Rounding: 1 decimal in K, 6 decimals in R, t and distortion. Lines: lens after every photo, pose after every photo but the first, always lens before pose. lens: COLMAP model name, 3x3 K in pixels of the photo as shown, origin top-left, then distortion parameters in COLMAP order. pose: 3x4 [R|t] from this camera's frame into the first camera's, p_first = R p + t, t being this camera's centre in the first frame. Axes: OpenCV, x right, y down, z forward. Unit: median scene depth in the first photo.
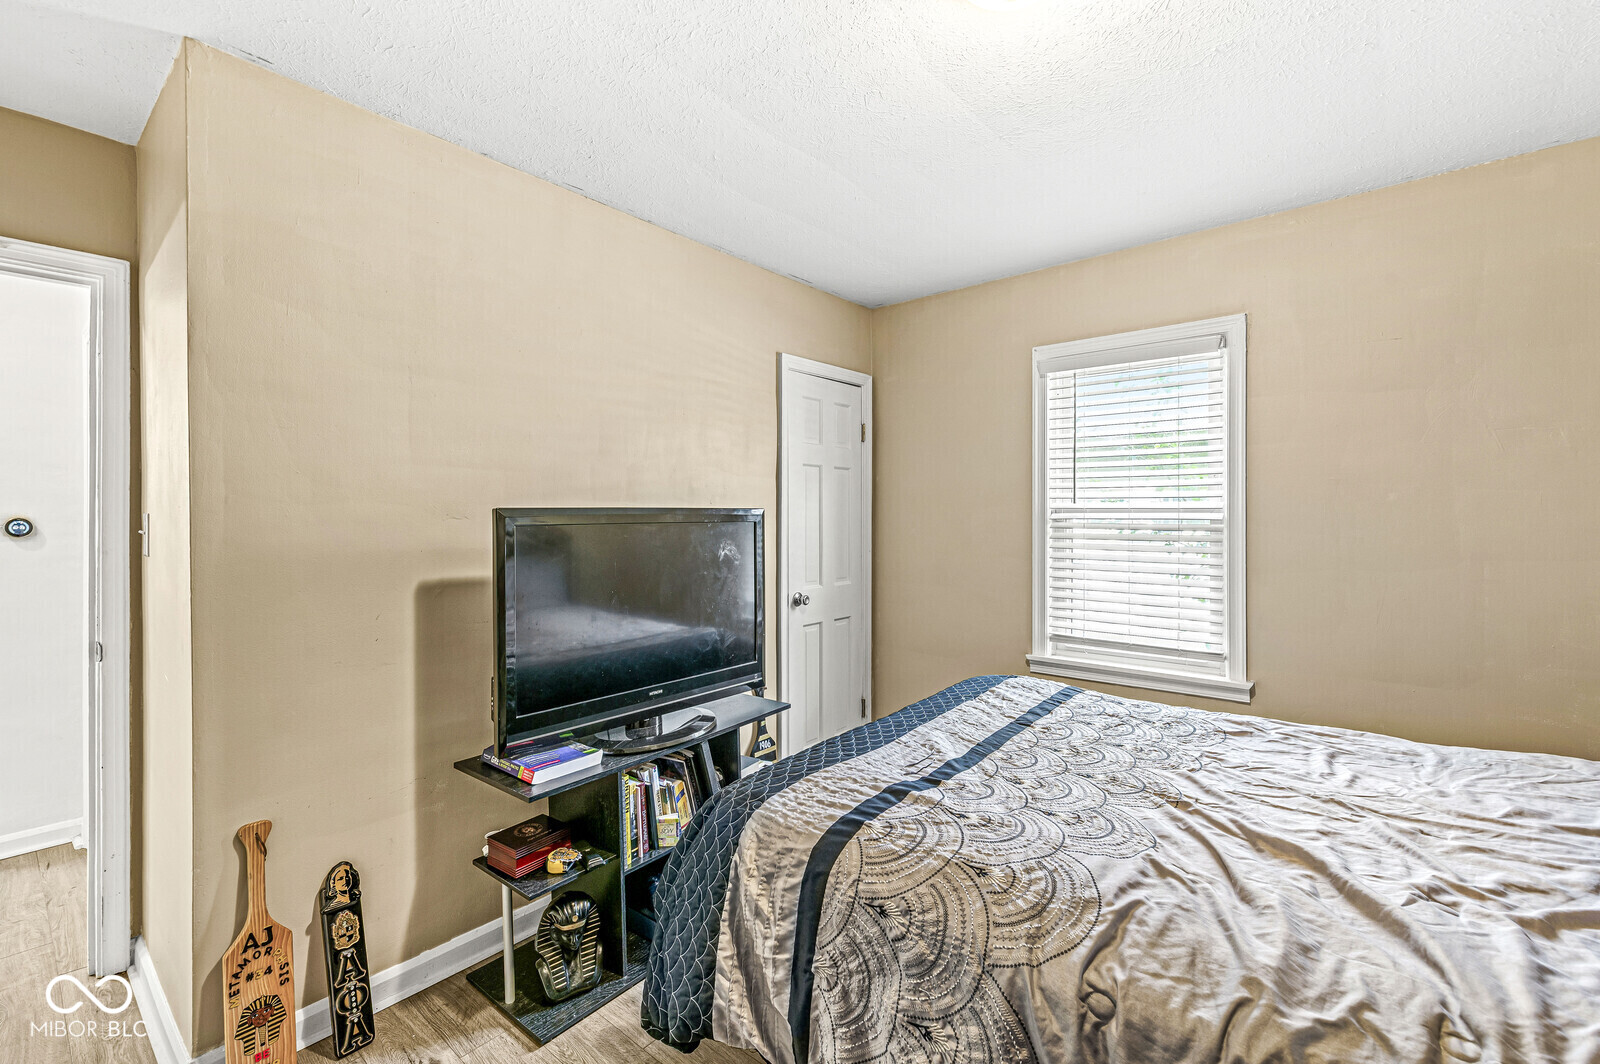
lens RADIAL K [[684.4, 0, 795.2], [0, 684.4, 514.6], [0, 0, 1]] dist [-0.003890, 0.000840]
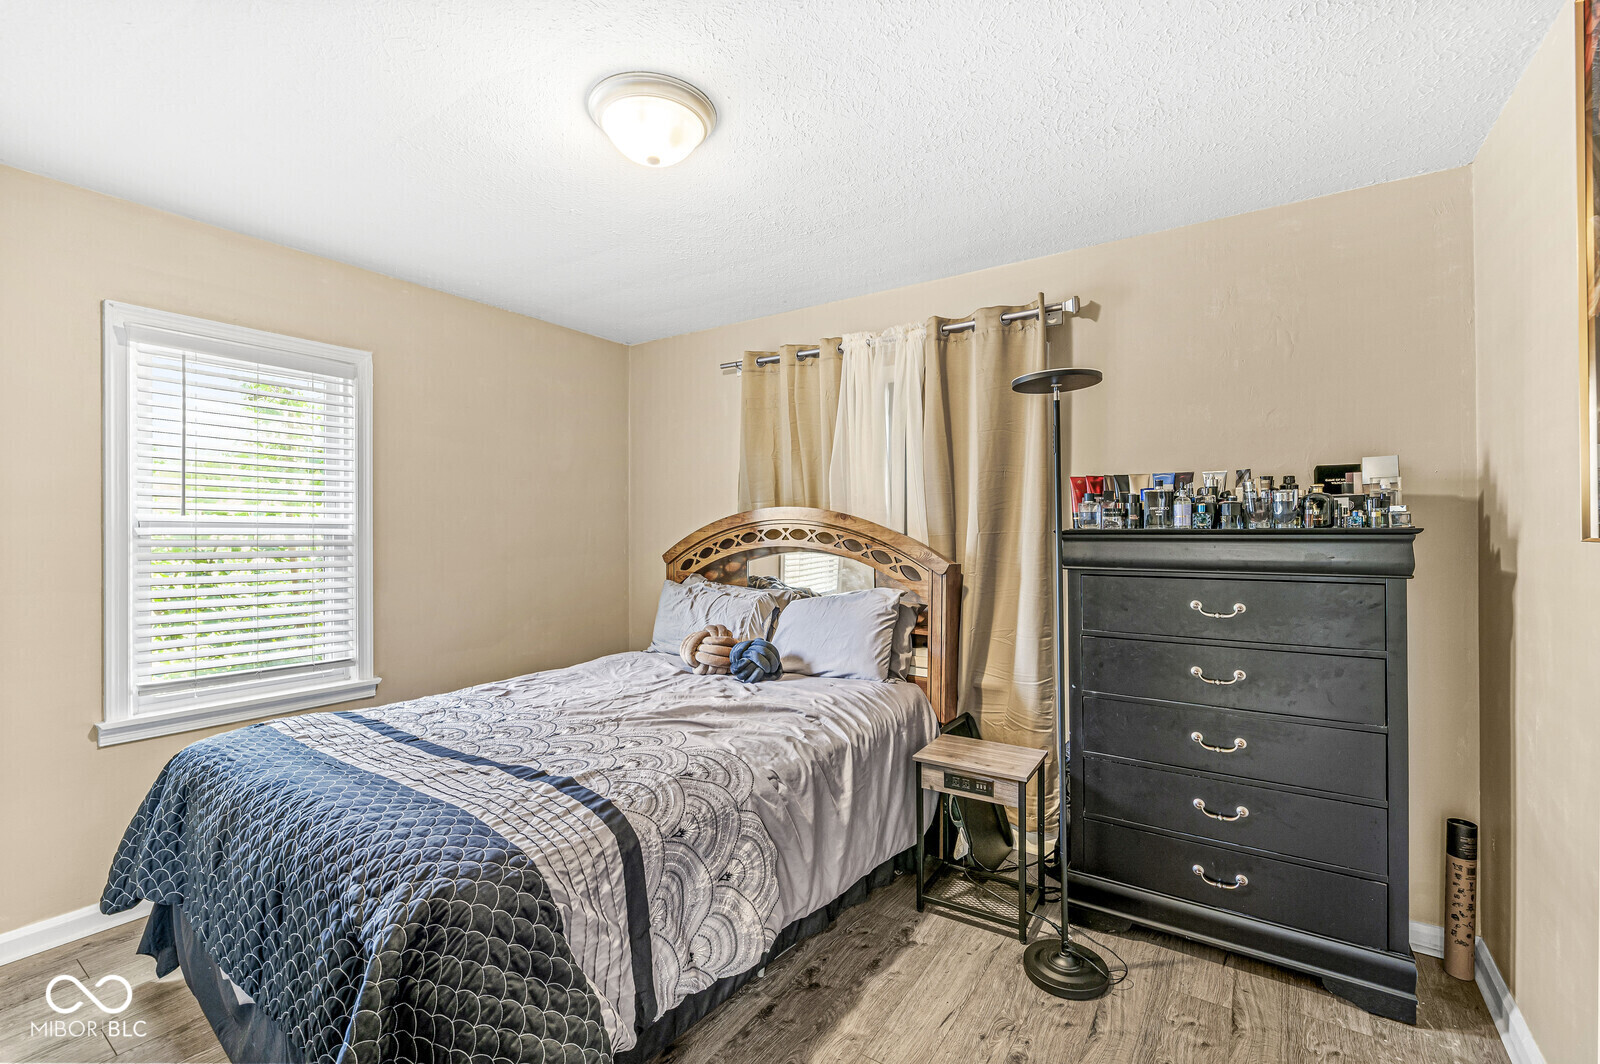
lens RADIAL K [[684.4, 0, 802.1], [0, 684.4, 534.9], [0, 0, 1]] dist [-0.003890, 0.000840]
pose [[-0.106002, -0.000985, 0.994365, -0.736473], [-0.002605, 0.999996, 0.000713, 0.006057], [-0.994363, -0.002515, -0.106004, 0.560140]]
